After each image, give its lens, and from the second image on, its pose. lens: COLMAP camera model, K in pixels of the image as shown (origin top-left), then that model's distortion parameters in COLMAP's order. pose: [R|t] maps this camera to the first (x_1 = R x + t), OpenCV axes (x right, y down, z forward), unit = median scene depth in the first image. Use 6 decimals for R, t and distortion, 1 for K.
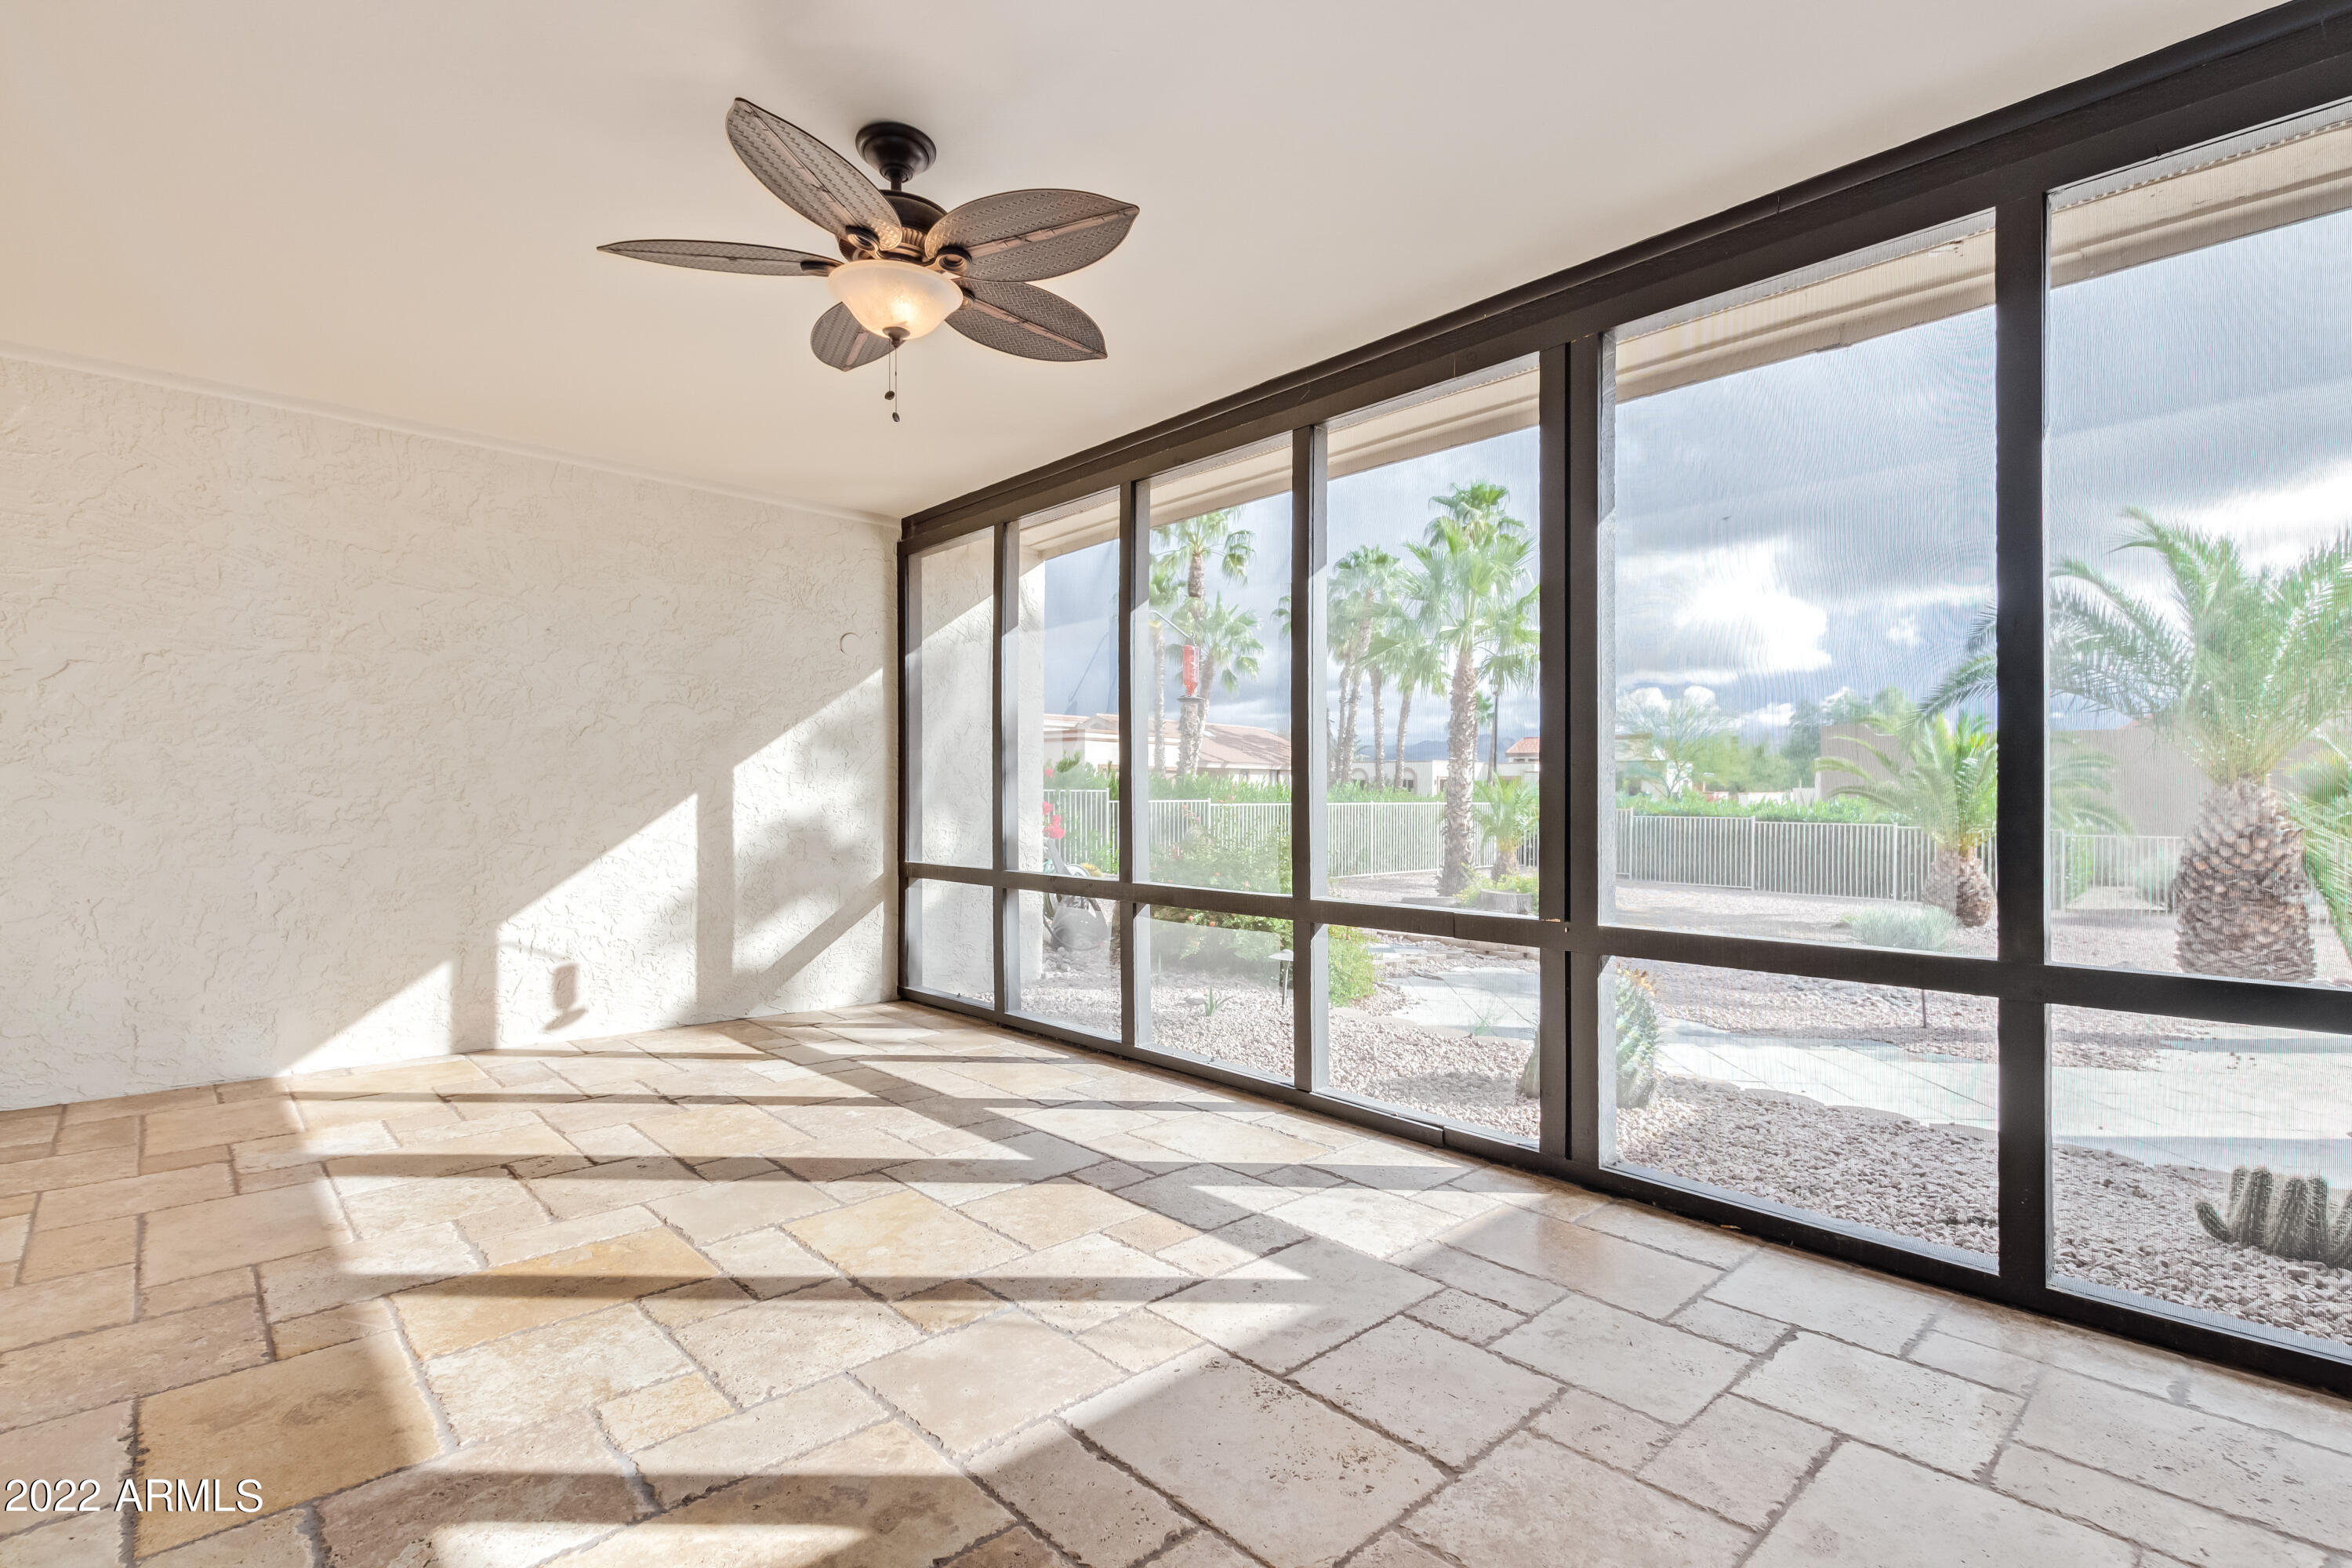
lens RADIAL K [[1090.4, 0, 1184.9], [0, 1090.4, 781.7], [0, 0, 1]] dist [0.004278, -0.000405]
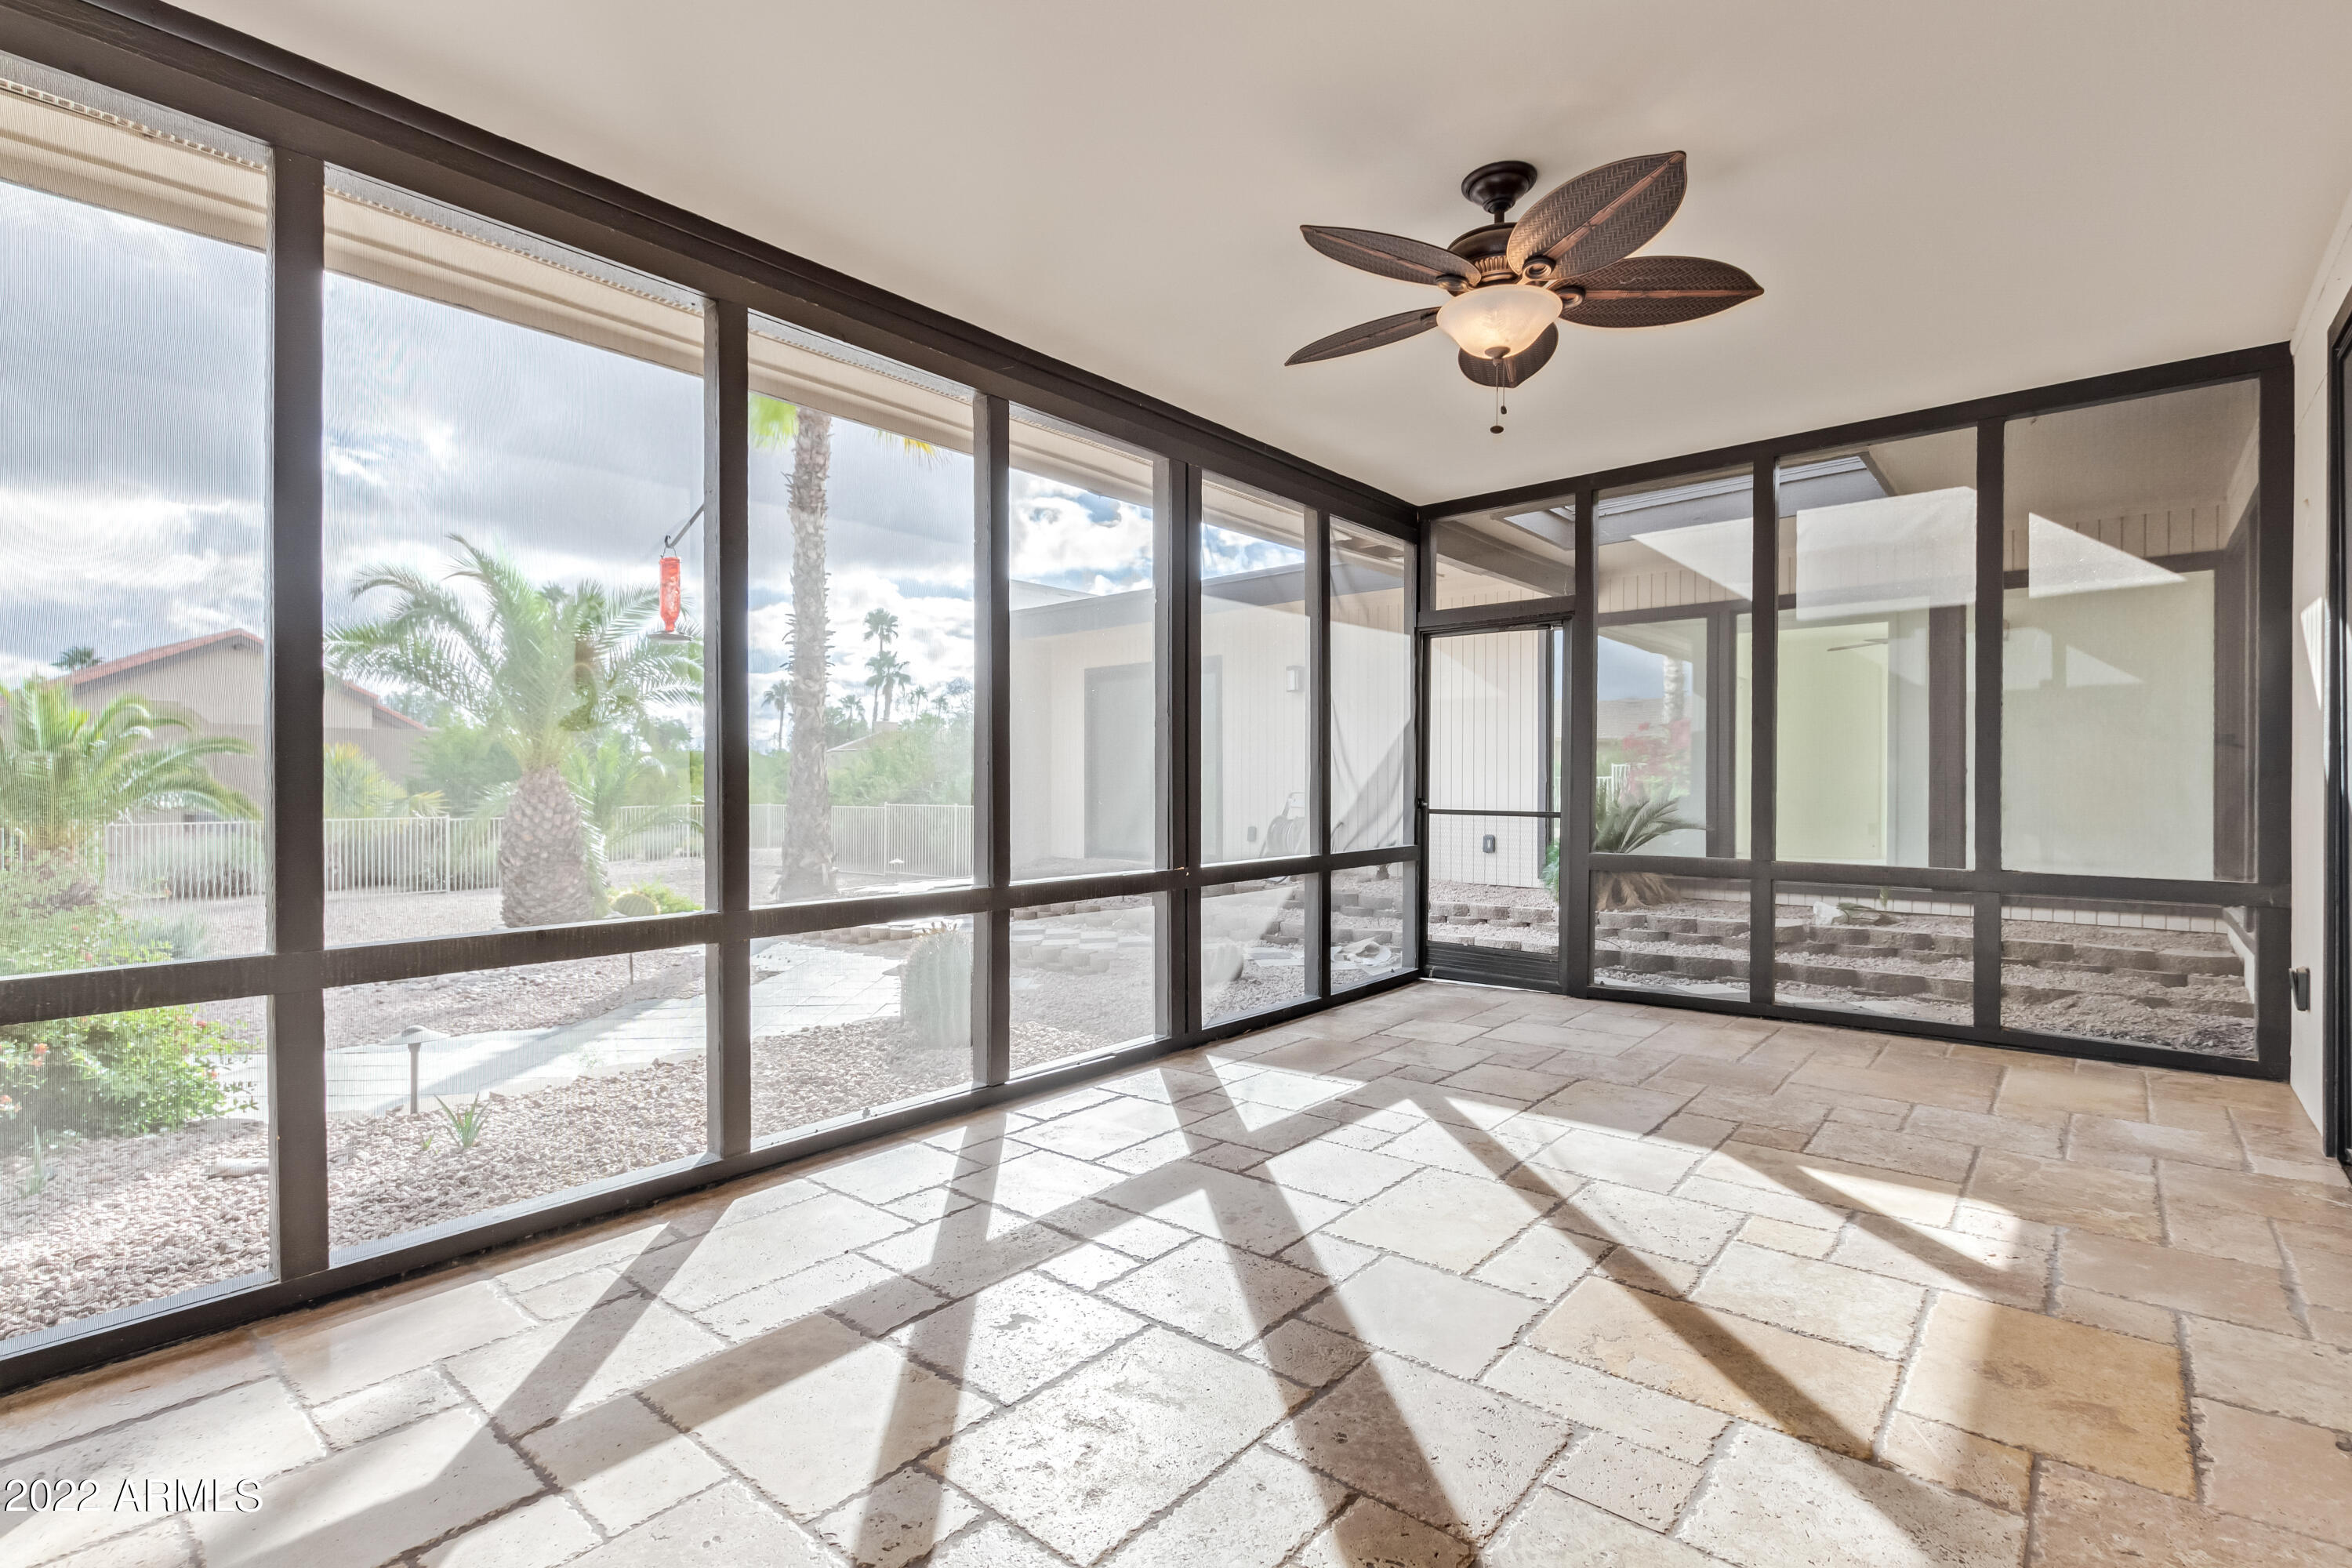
lens RADIAL K [[1090.4, 0, 1182.2], [0, 1090.4, 781.3], [0, 0, 1]] dist [0.004278, -0.000405]
pose [[-0.110452, -0.001868, 0.993880, -1.066658], [-0.009802, 0.999952, 0.000790, 0.015889], [-0.993833, -0.009655, -0.110464, 1.171925]]
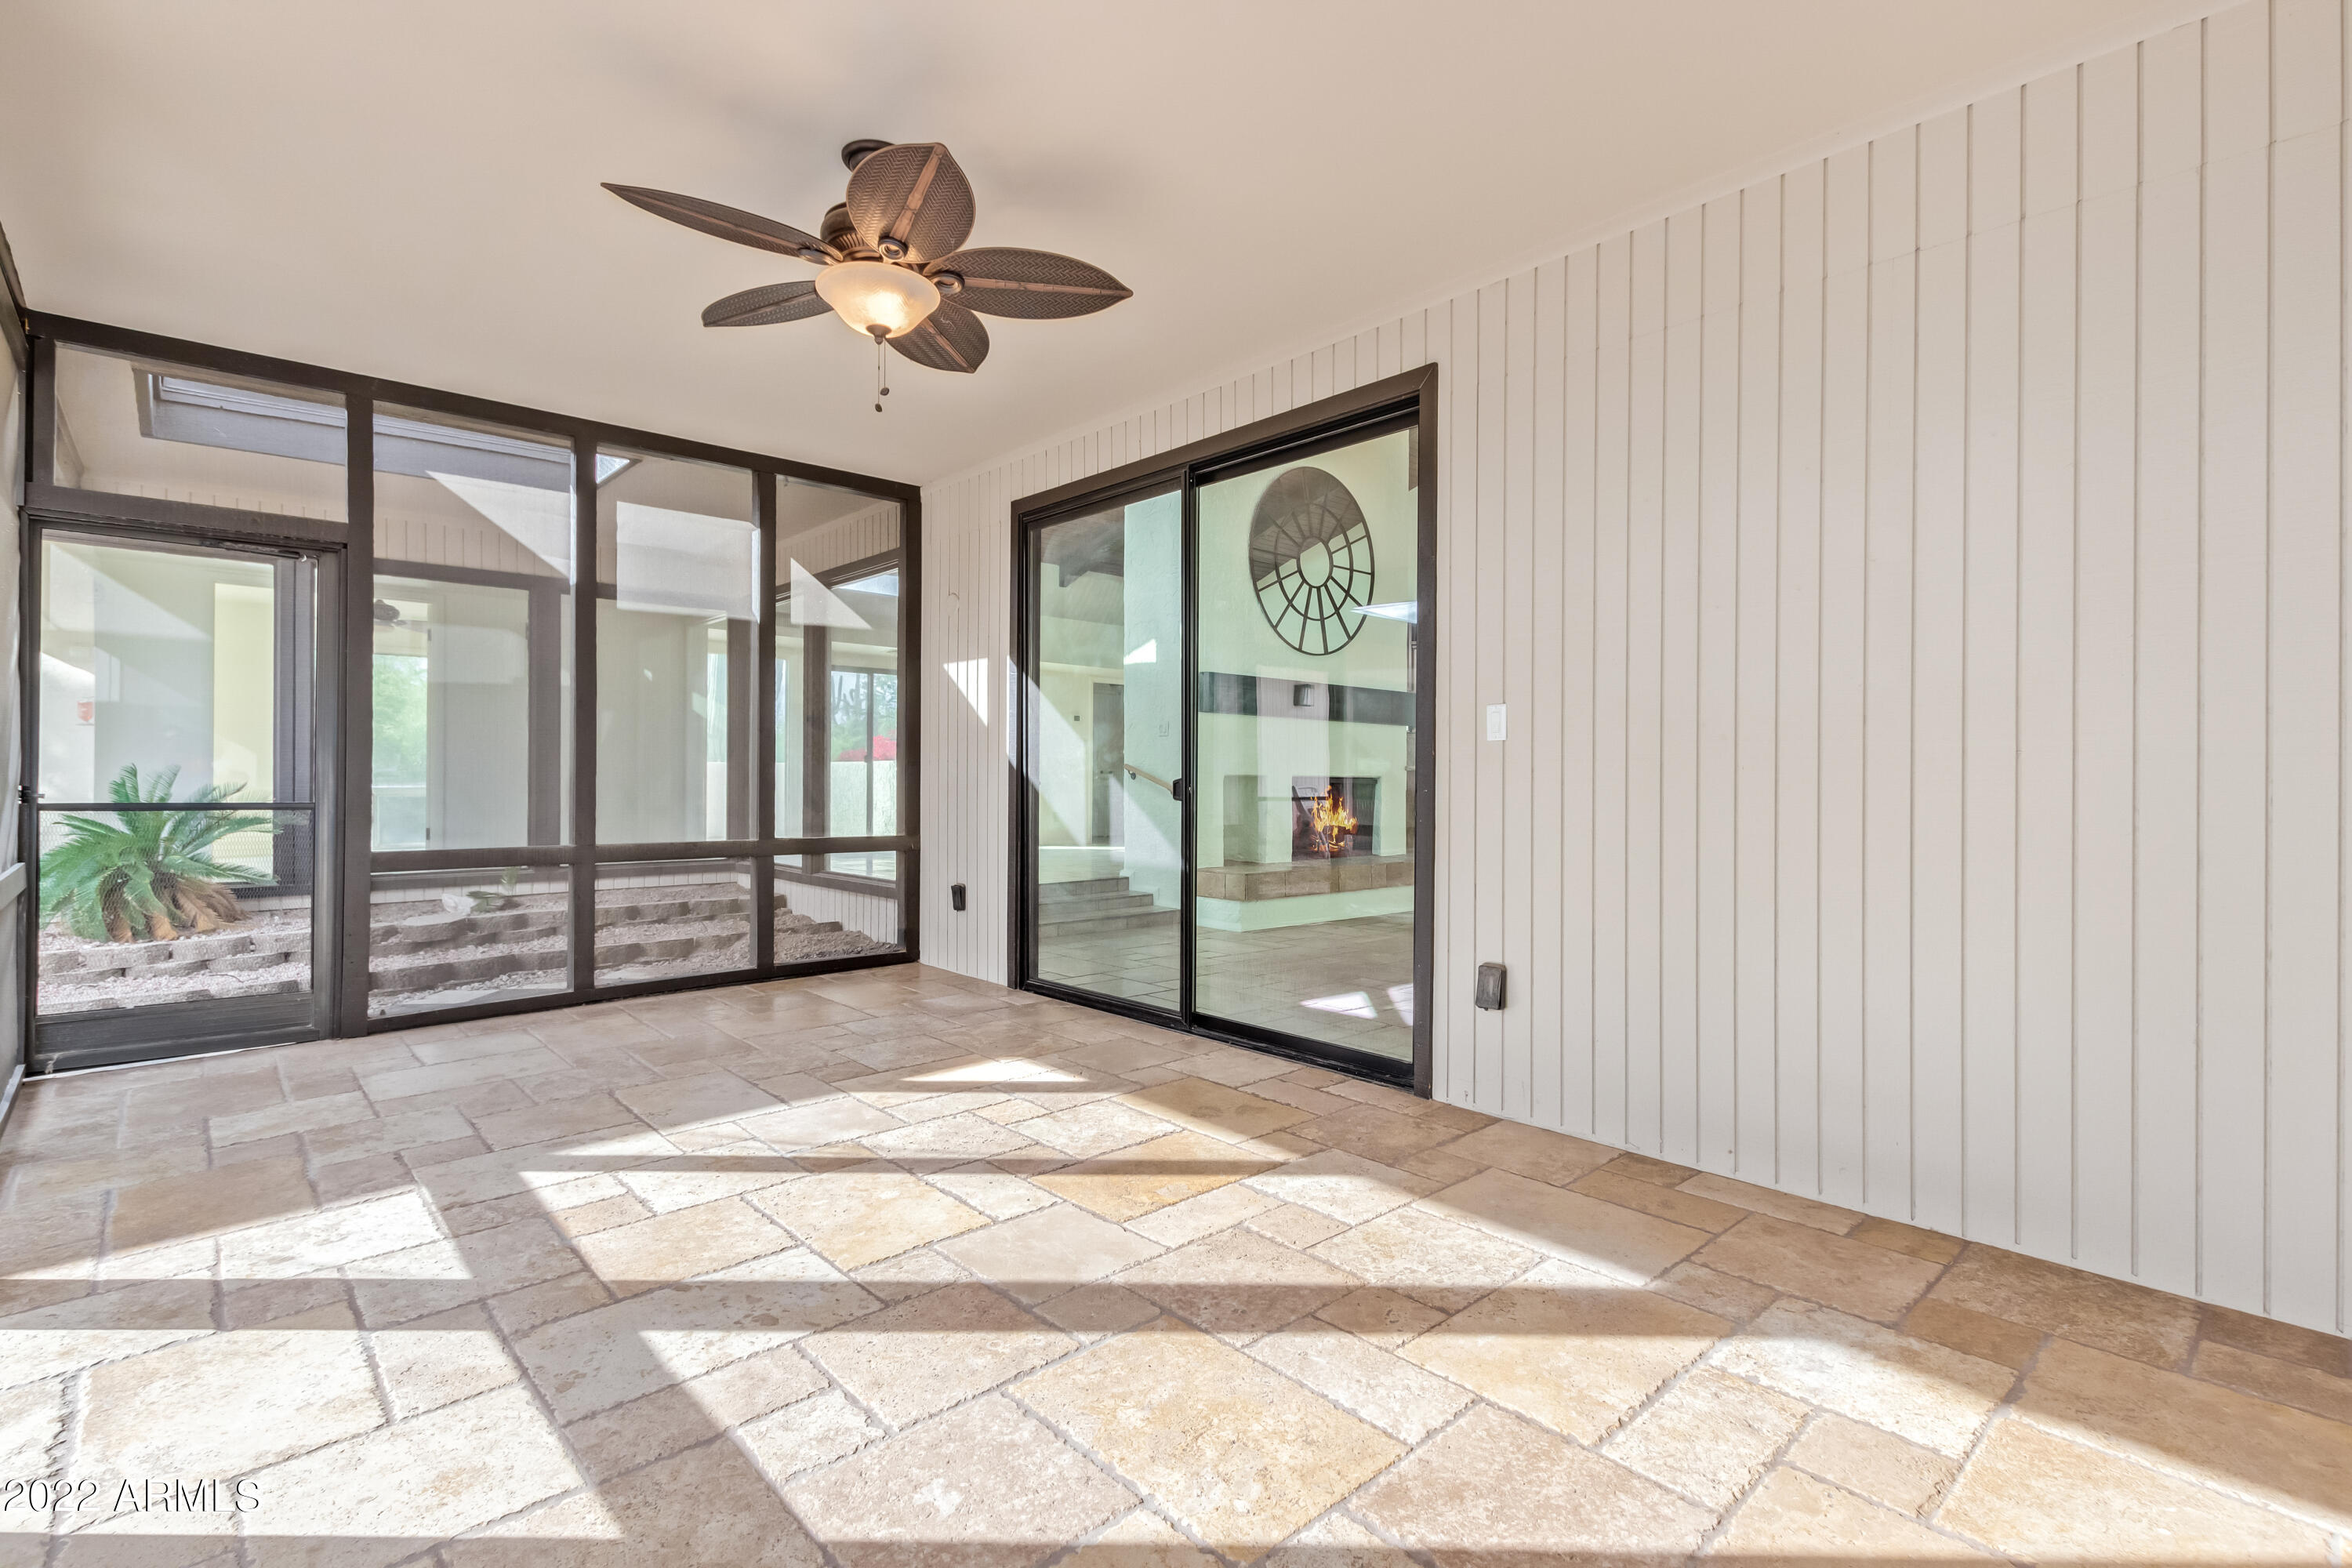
lens RADIAL K [[1090.4, 0, 1174.8], [0, 1090.4, 782.3], [0, 0, 1]] dist [0.004278, -0.000405]
pose [[-0.999668, -0.005998, 0.025048, -0.482143], [-0.006102, 0.999973, -0.004057, 0.033703], [-0.025023, -0.004208, -0.999678, 1.700362]]
